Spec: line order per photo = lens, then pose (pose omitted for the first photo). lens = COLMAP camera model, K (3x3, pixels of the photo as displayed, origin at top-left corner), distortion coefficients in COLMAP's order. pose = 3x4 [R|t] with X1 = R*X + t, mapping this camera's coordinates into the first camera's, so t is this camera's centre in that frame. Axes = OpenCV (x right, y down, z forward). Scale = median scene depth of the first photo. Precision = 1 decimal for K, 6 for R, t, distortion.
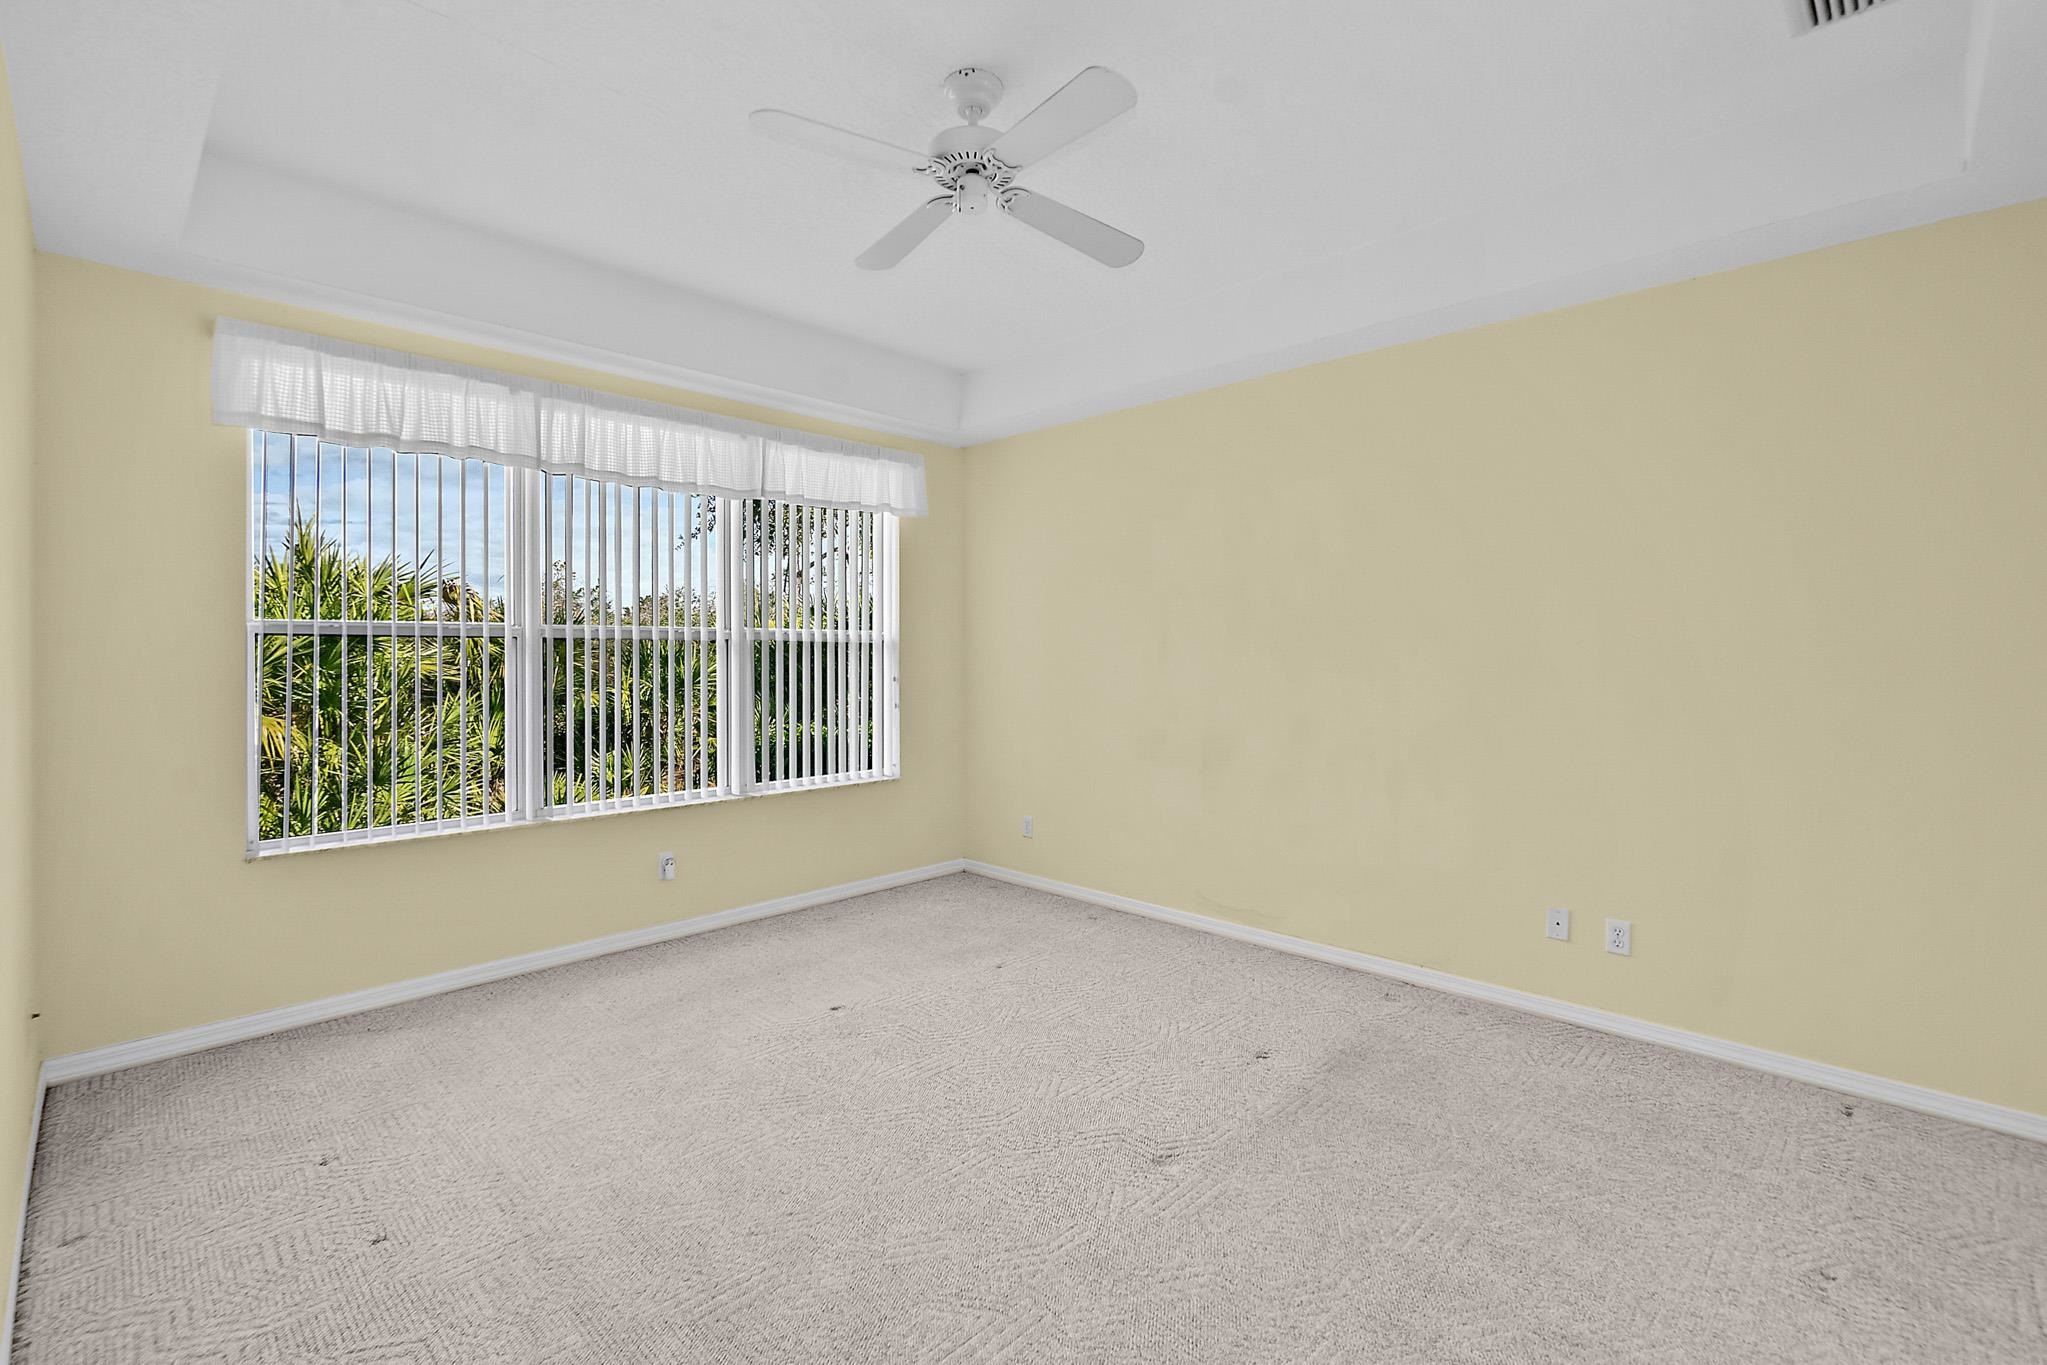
lens RADIAL K [[901.8, 0, 996.3], [0, 901.8, 673.6], [0, 0, 1]] dist [-0.001297, 0.000442]
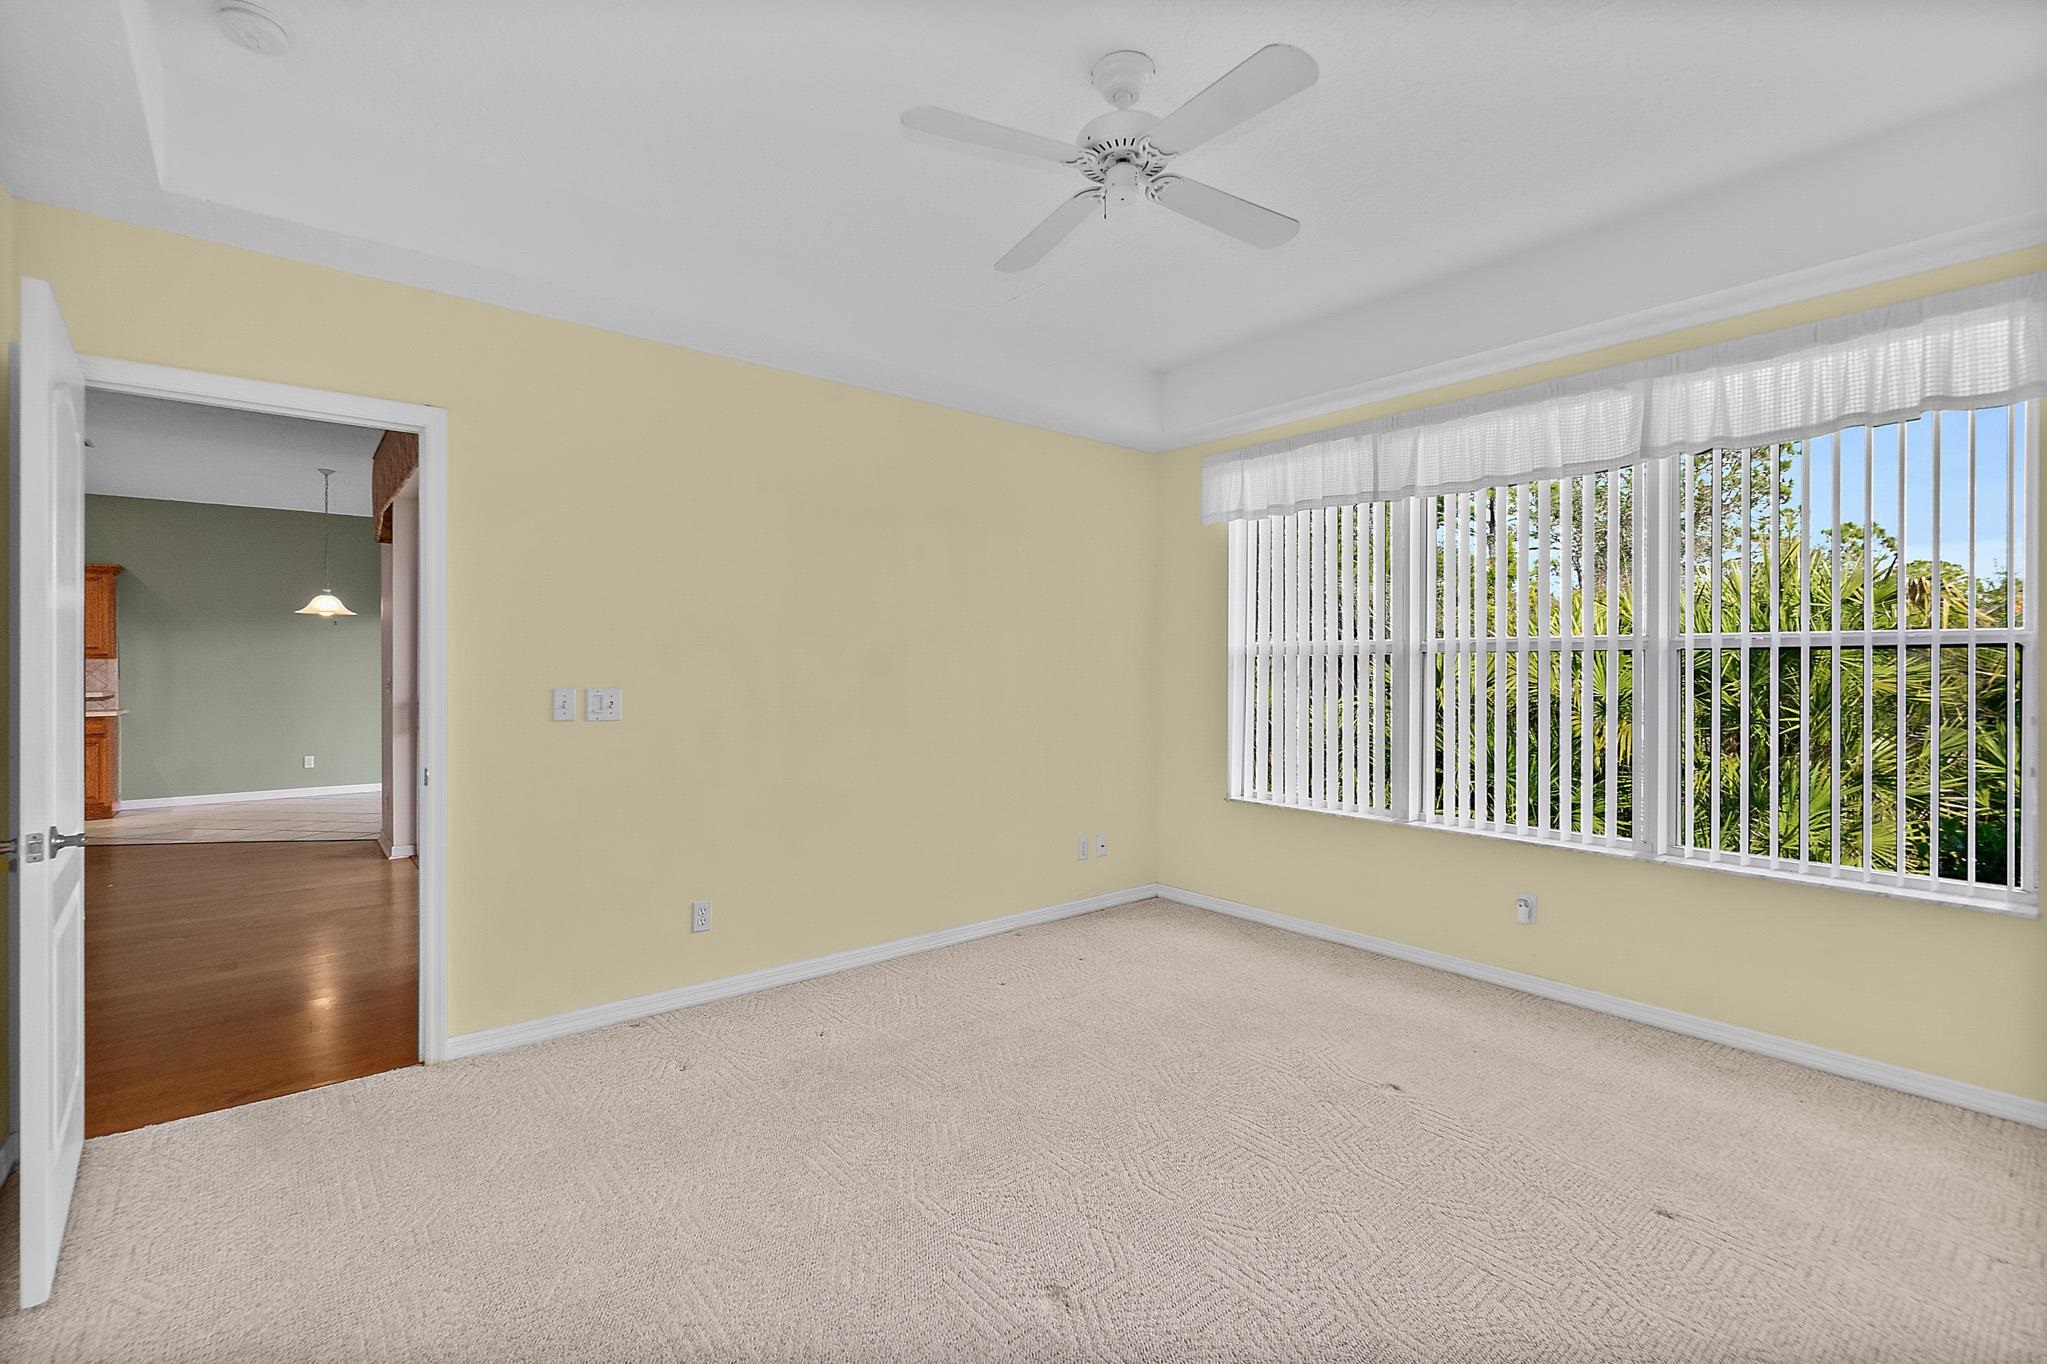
lens RADIAL K [[901.8, 0, 996.3], [0, 901.8, 673.1], [0, 0, 1]] dist [-0.001297, 0.000442]
pose [[-0.109966, 0.007932, -0.993904, 0.547204], [-0.024363, 0.999646, 0.010674, -0.012352], [0.993637, 0.025389, -0.109734, 0.556593]]
